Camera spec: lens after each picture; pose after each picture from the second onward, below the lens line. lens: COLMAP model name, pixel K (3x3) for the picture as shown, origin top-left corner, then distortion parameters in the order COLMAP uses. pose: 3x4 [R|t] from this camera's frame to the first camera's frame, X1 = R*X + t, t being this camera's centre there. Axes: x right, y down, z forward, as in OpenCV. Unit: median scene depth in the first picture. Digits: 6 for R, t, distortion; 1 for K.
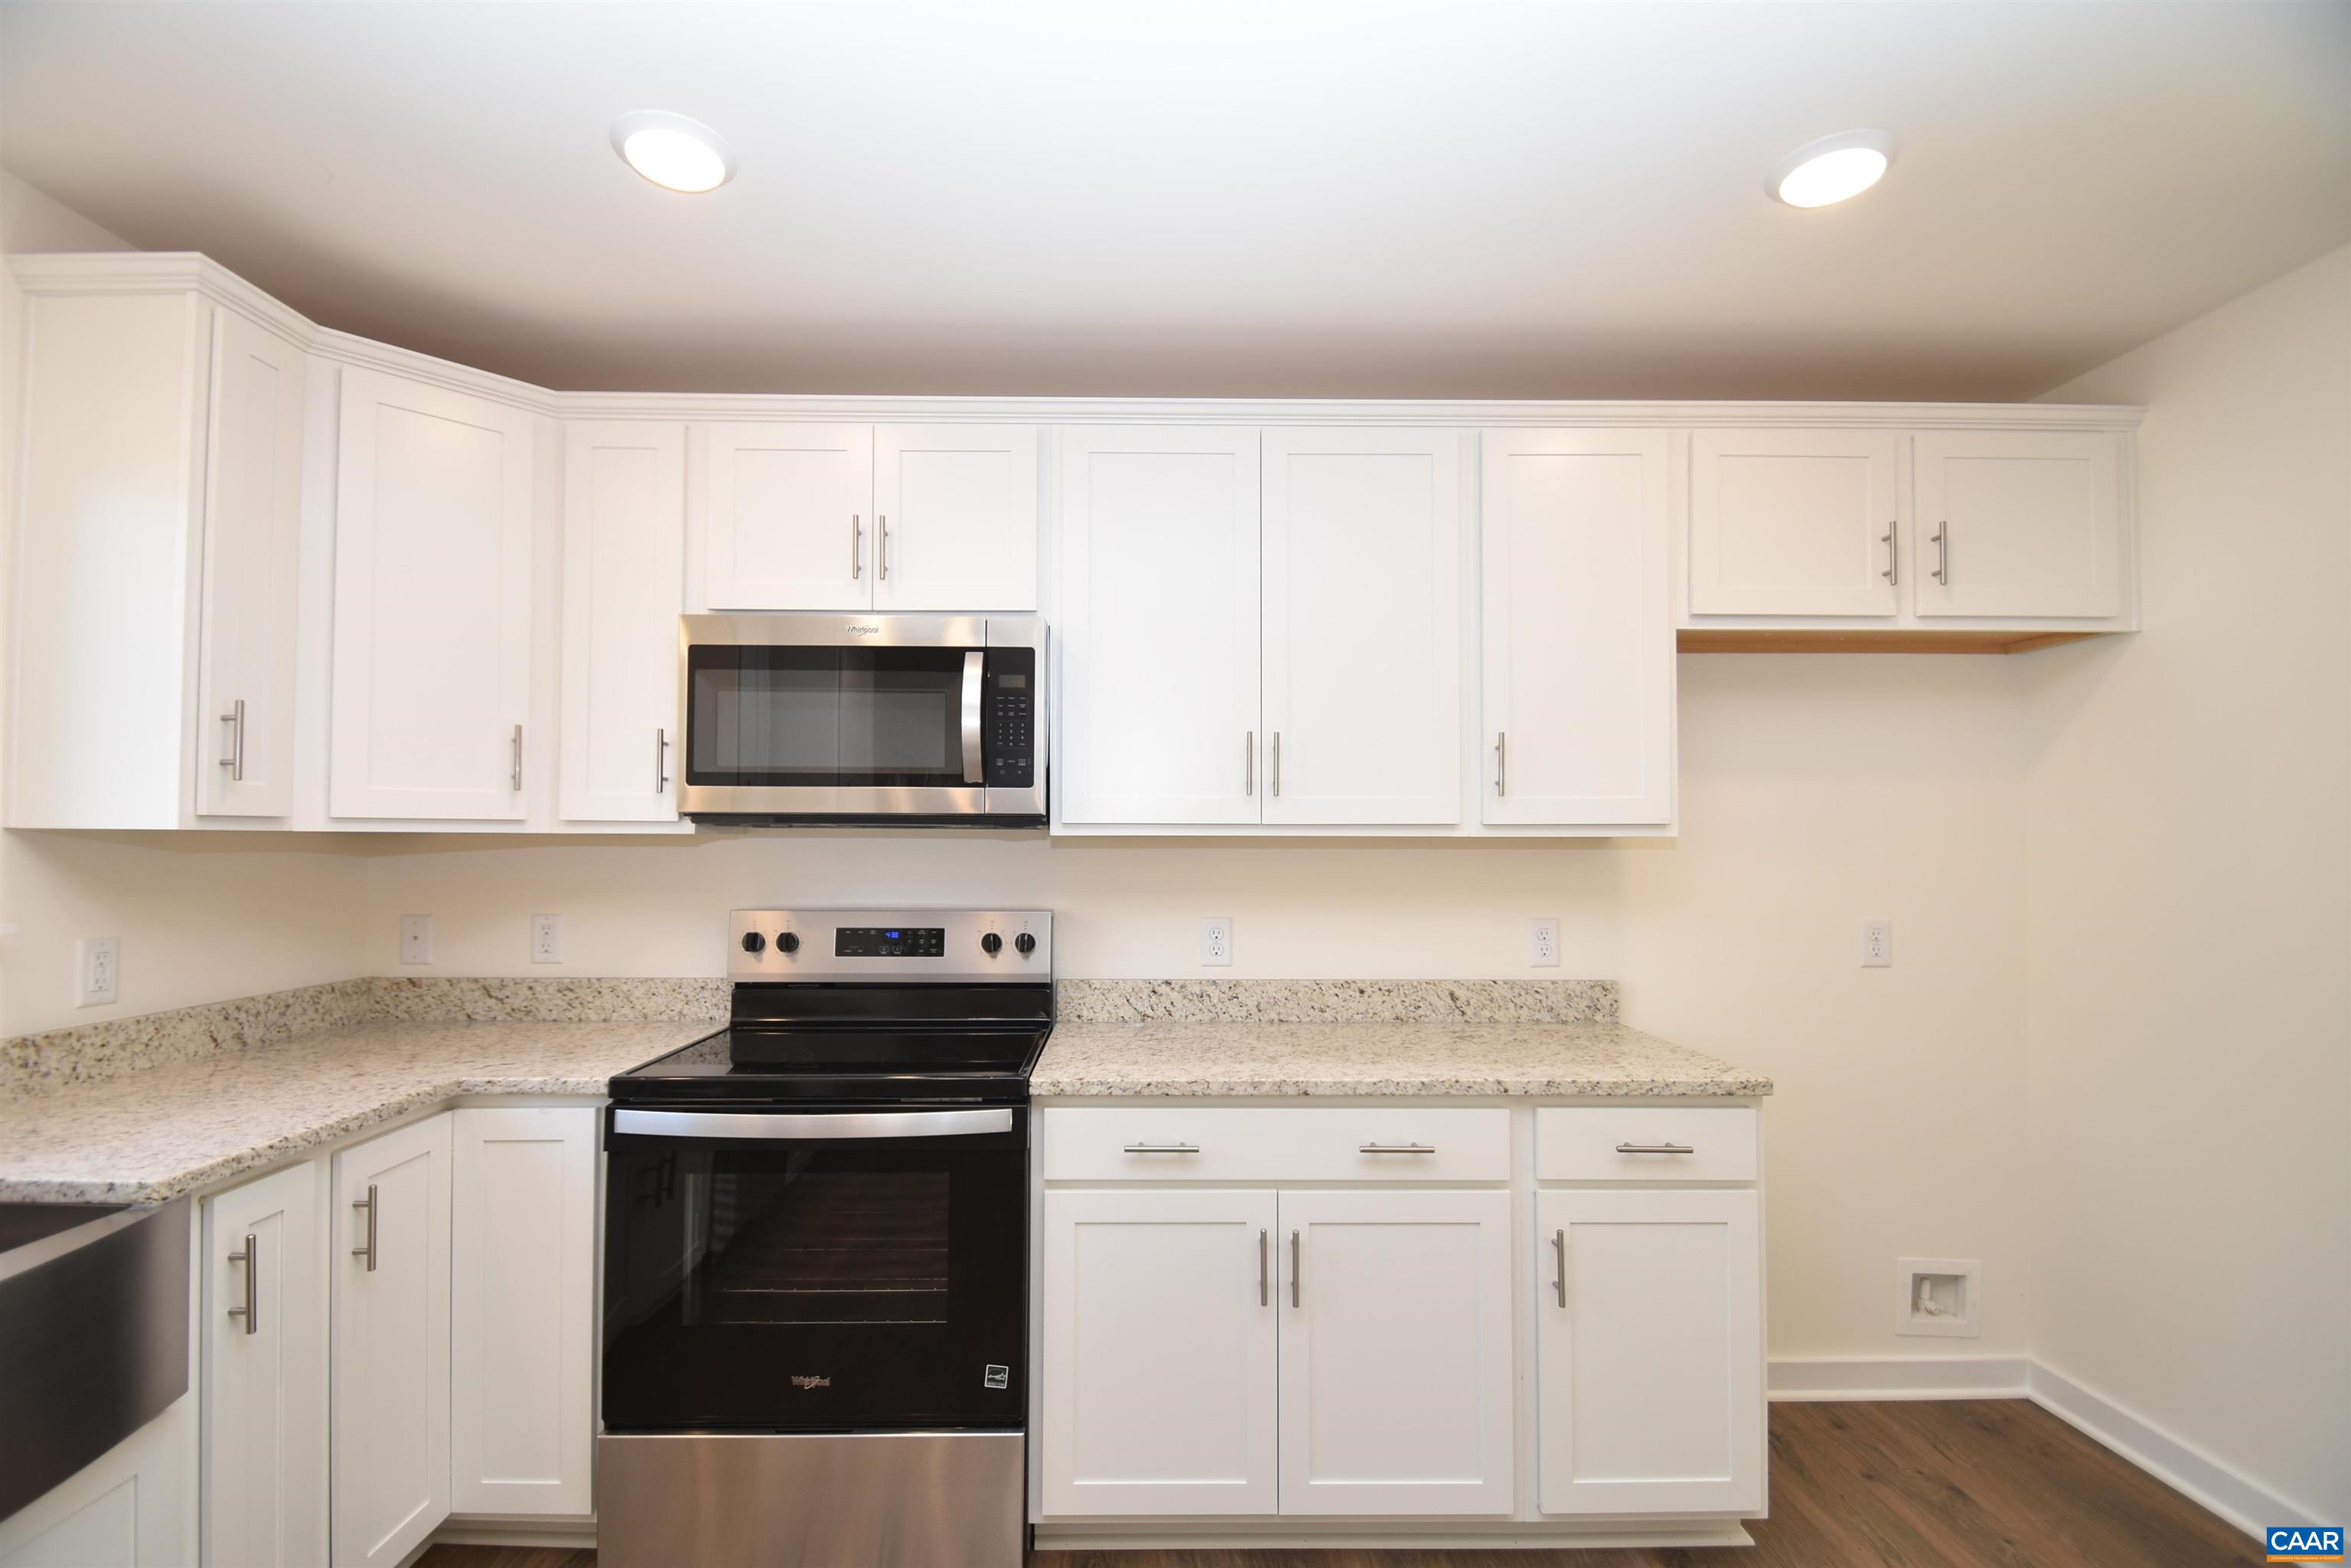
lens RADIAL K [[1020.8, 0, 1152.8], [0, 1020.8, 814.6], [0, 0, 1]] dist [0.012571, -0.015955]
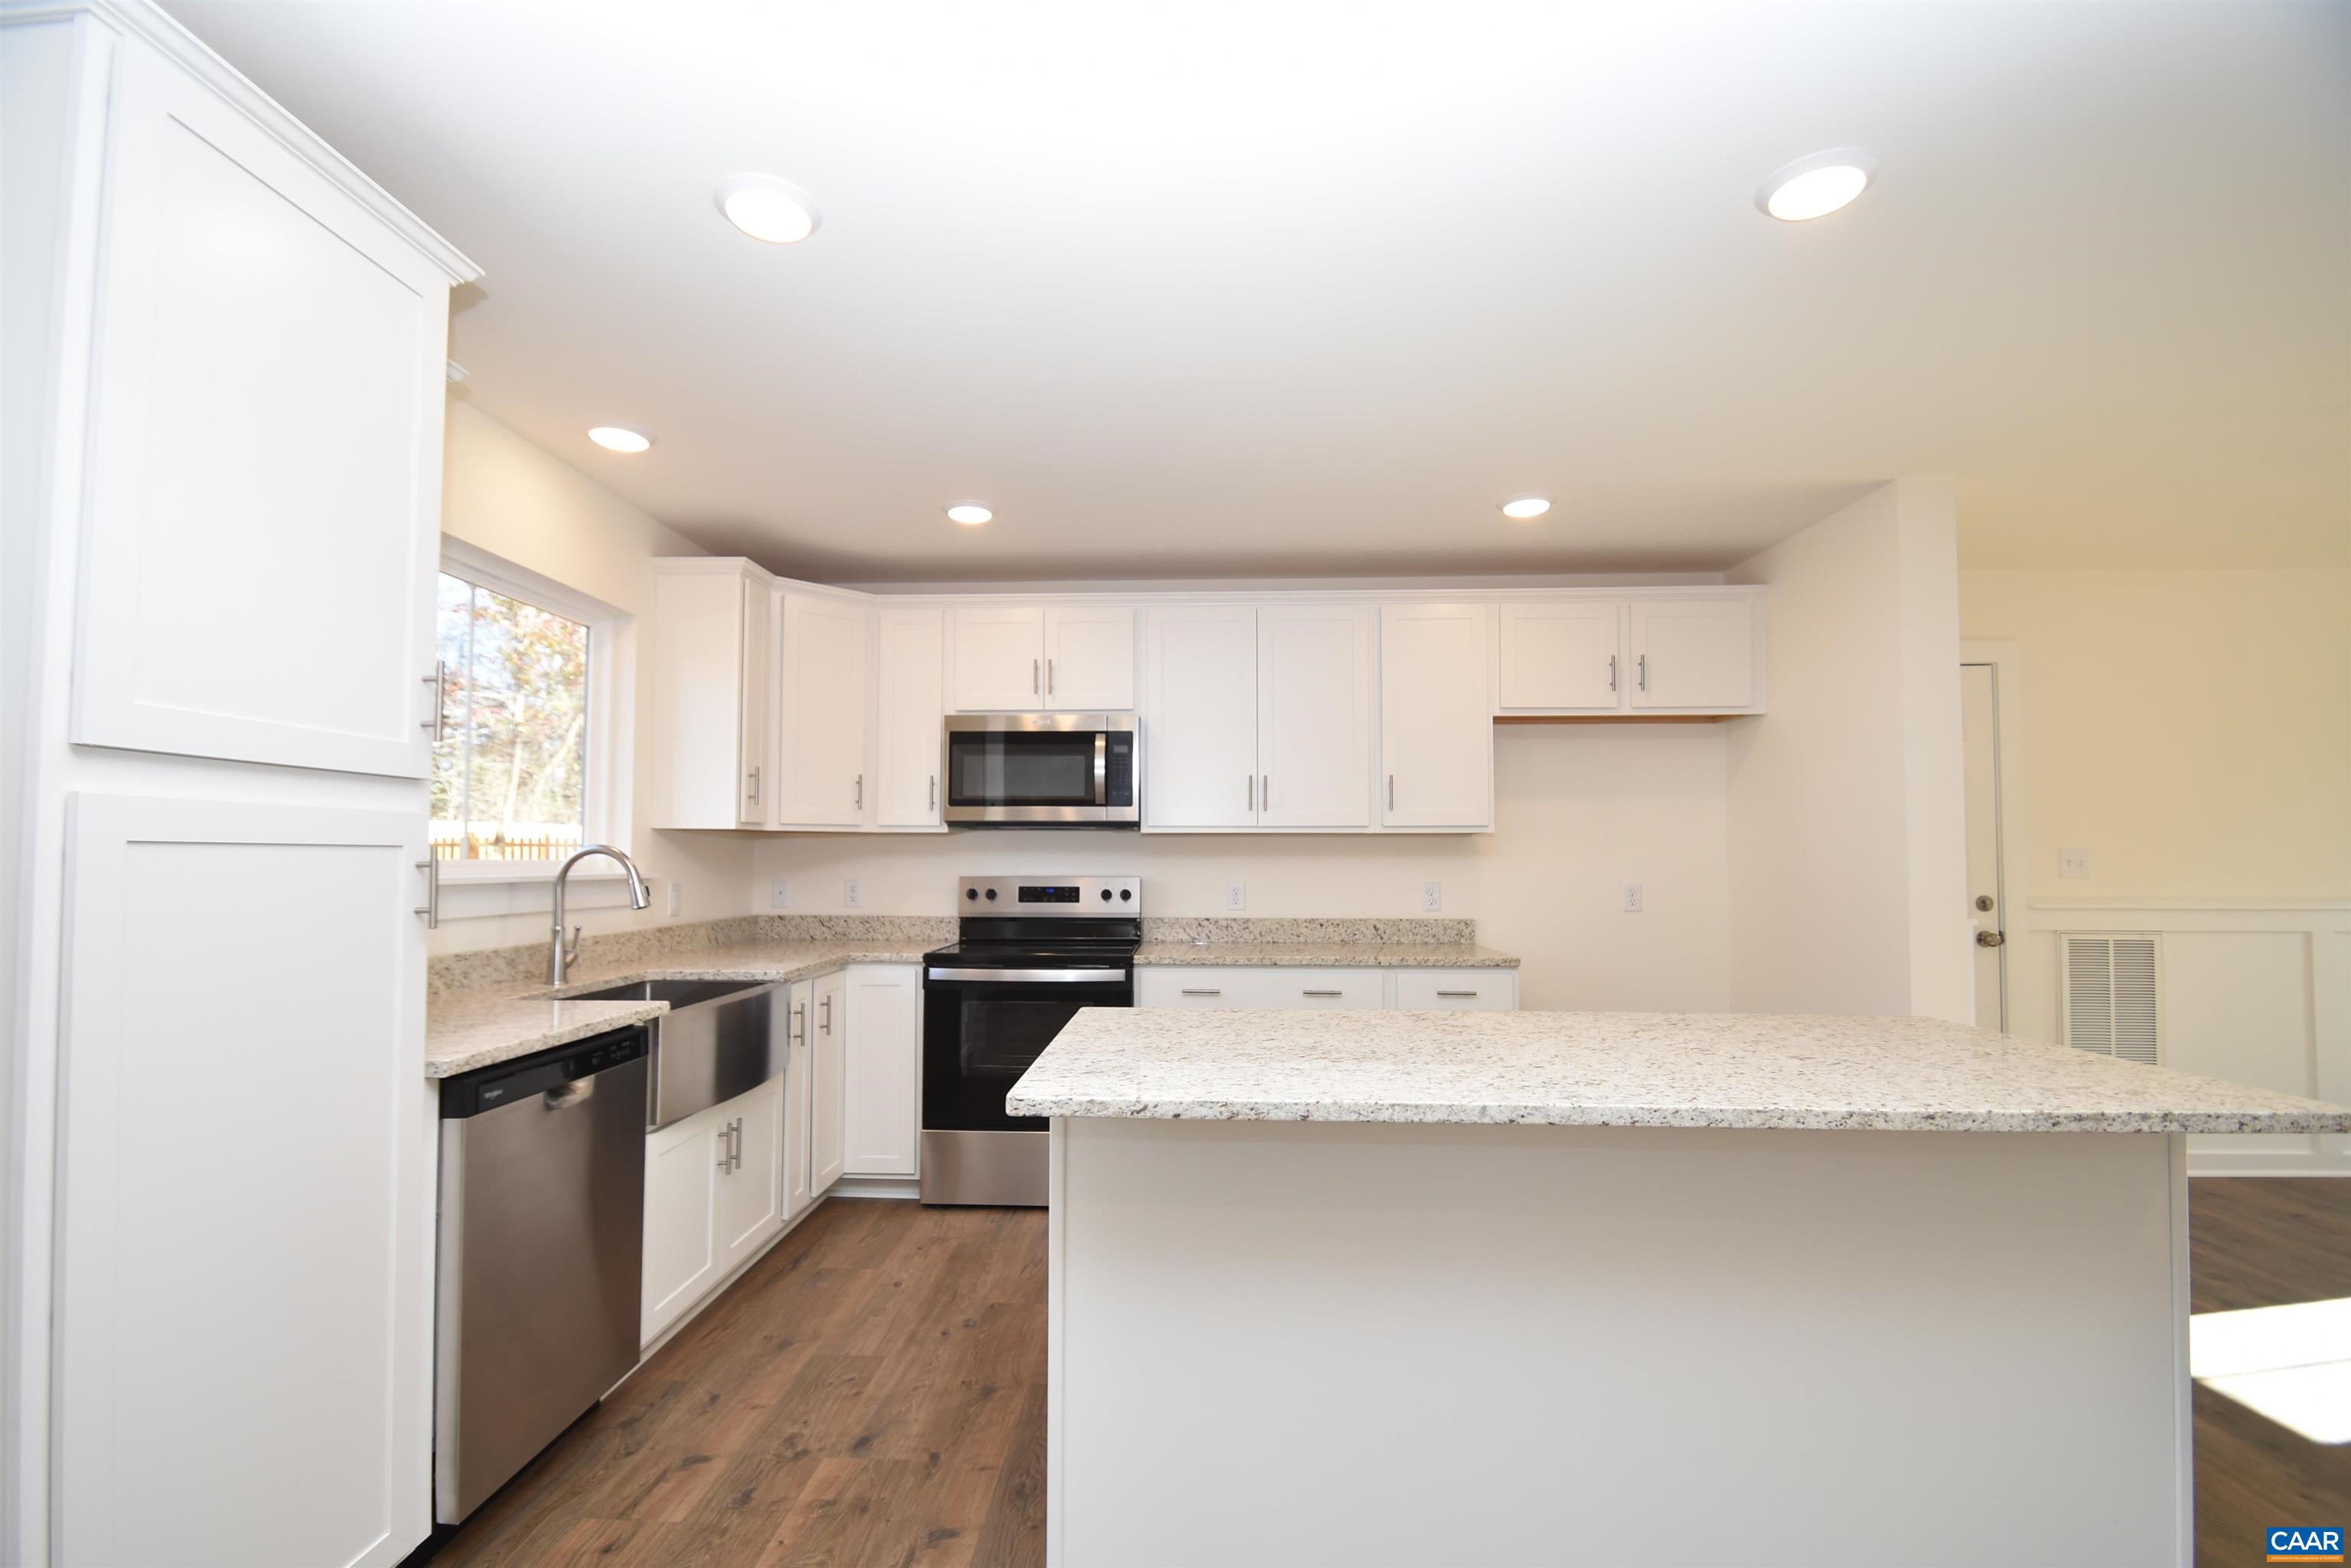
lens RADIAL K [[1020.8, 0, 1152.8], [0, 1020.8, 814.6], [0, 0, 1]] dist [0.012571, -0.015955]
pose [[0.998013, -0.003234, -0.062920, 0.034586], [0.002478, 0.999924, -0.012088, 0.009647], [0.062955, 0.011908, 0.997945, -0.799611]]
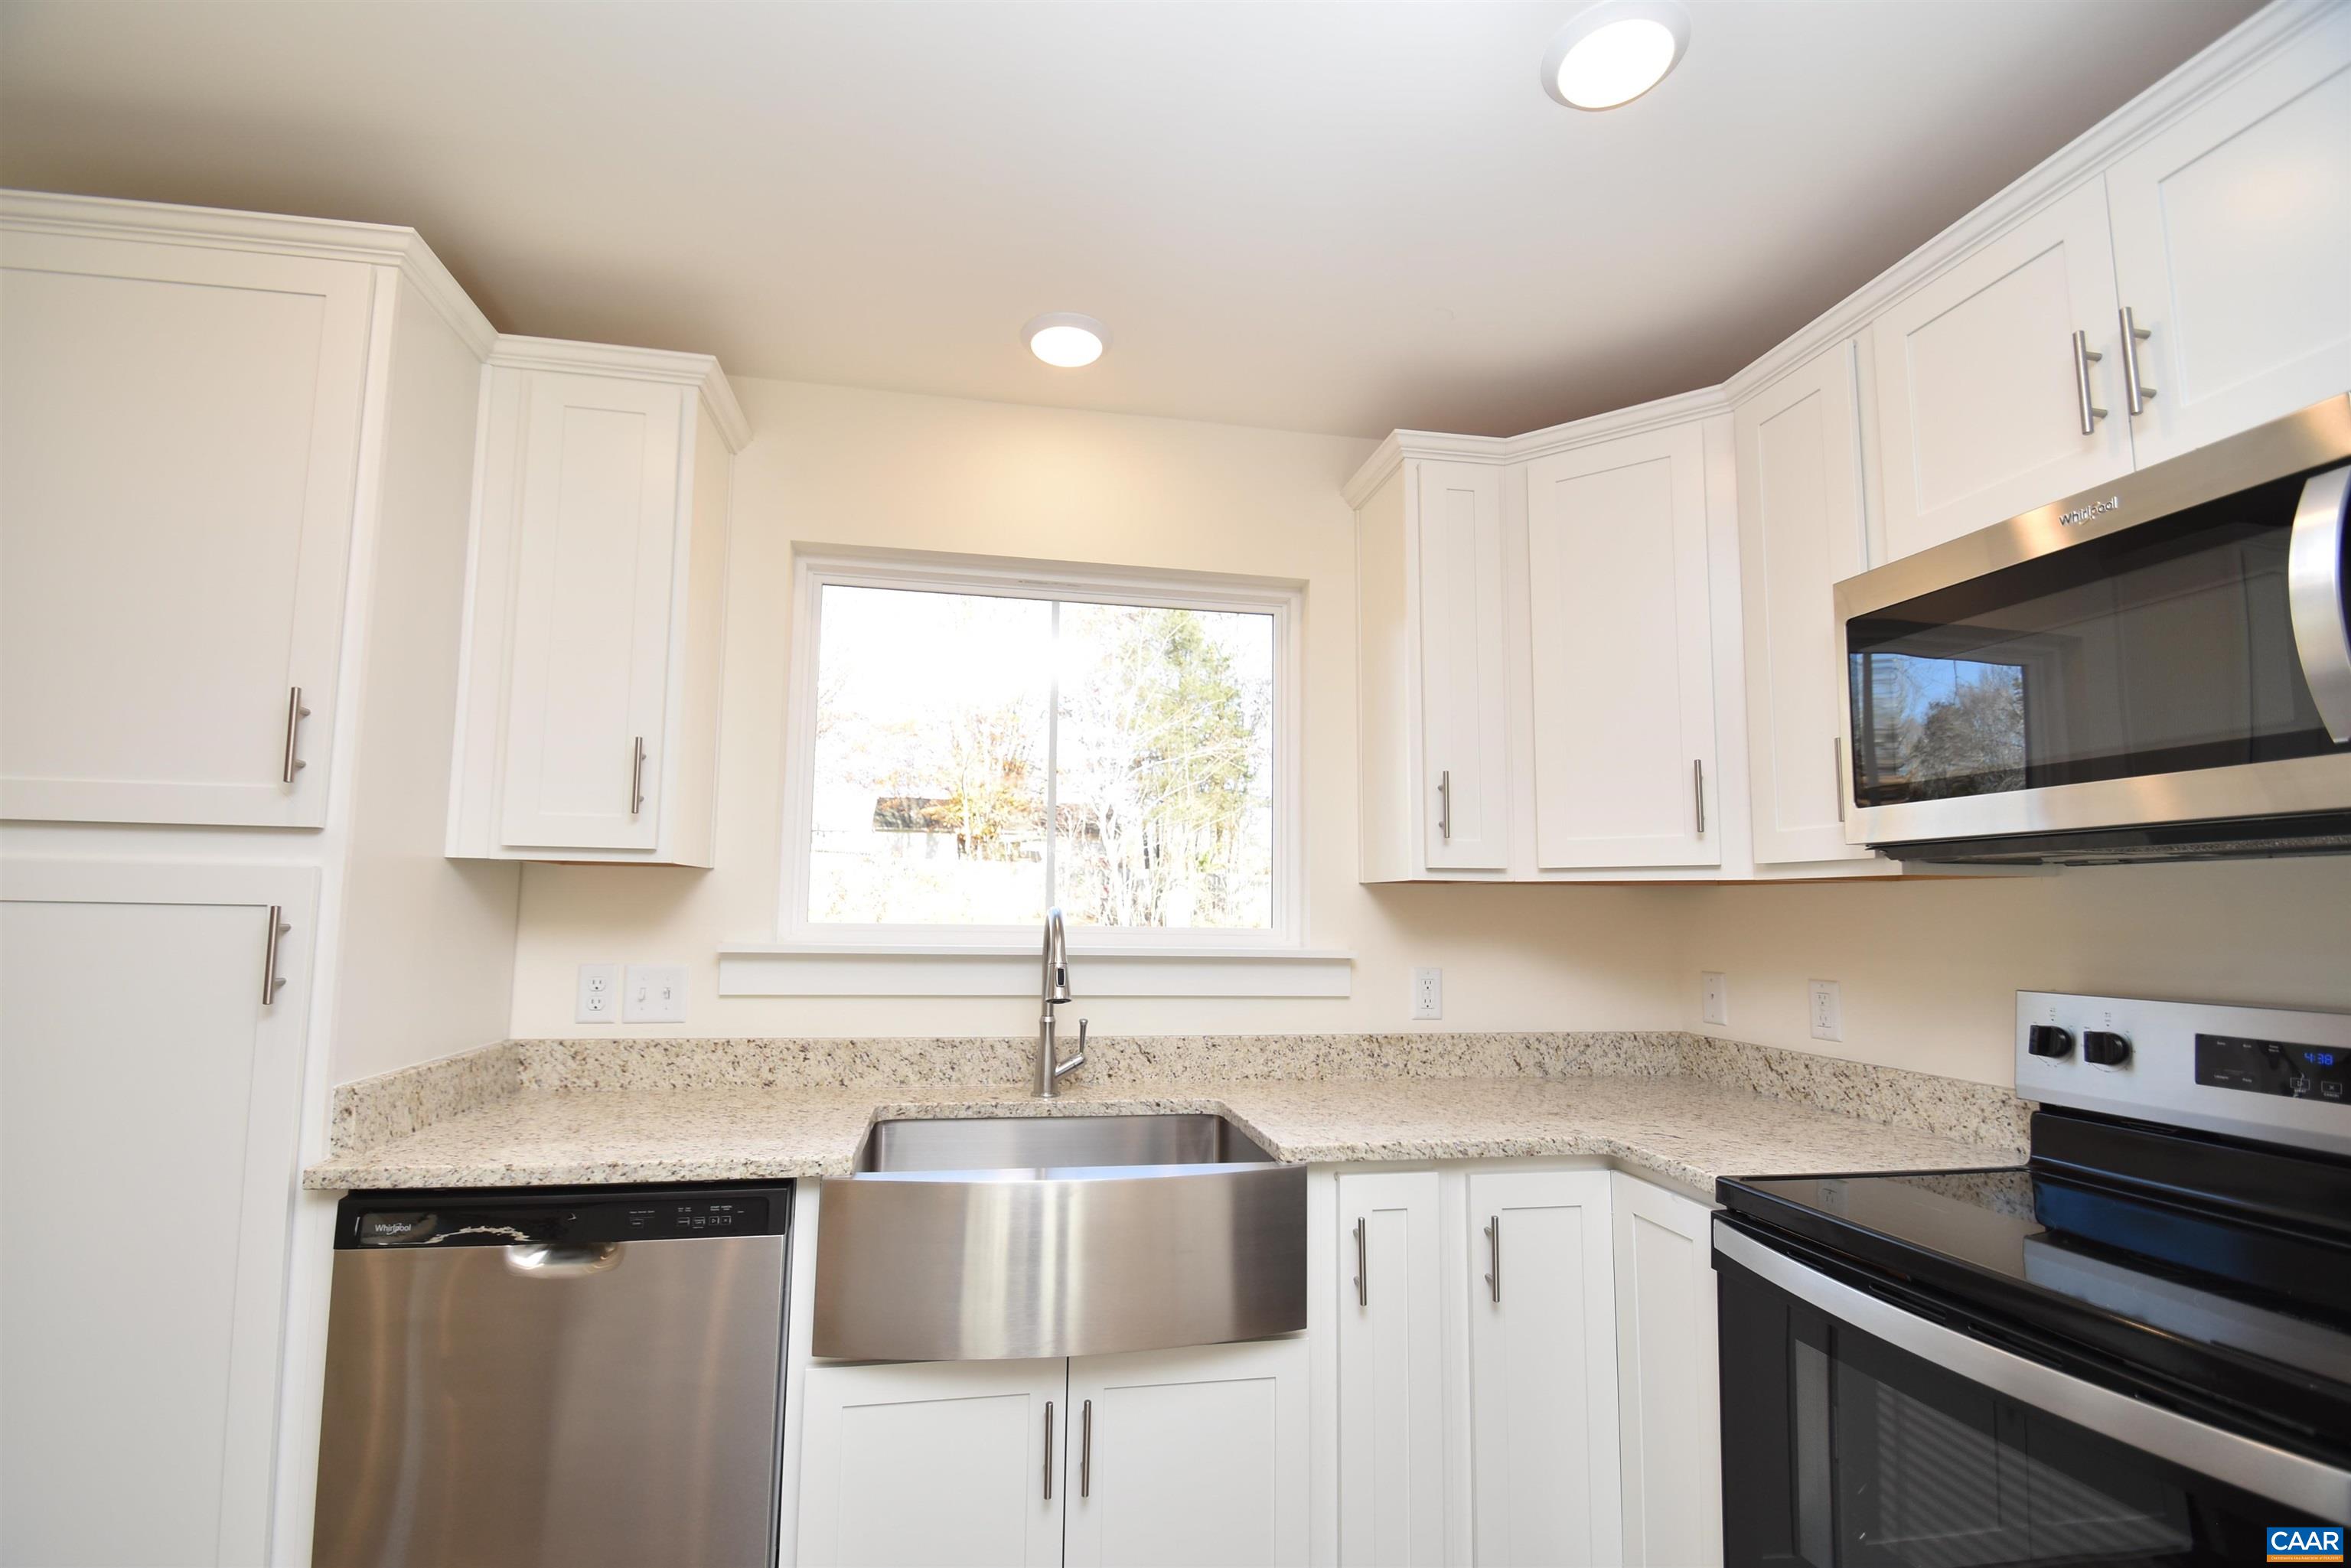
lens RADIAL K [[1020.8, 0, 1152.8], [0, 1020.8, 814.6], [0, 0, 1]] dist [0.012571, -0.015955]
pose [[0.160467, -0.094596, -0.982498, 0.177101], [0.016977, 0.995514, -0.093076, 0.034364], [0.986895, -0.001744, 0.161353, 0.359796]]
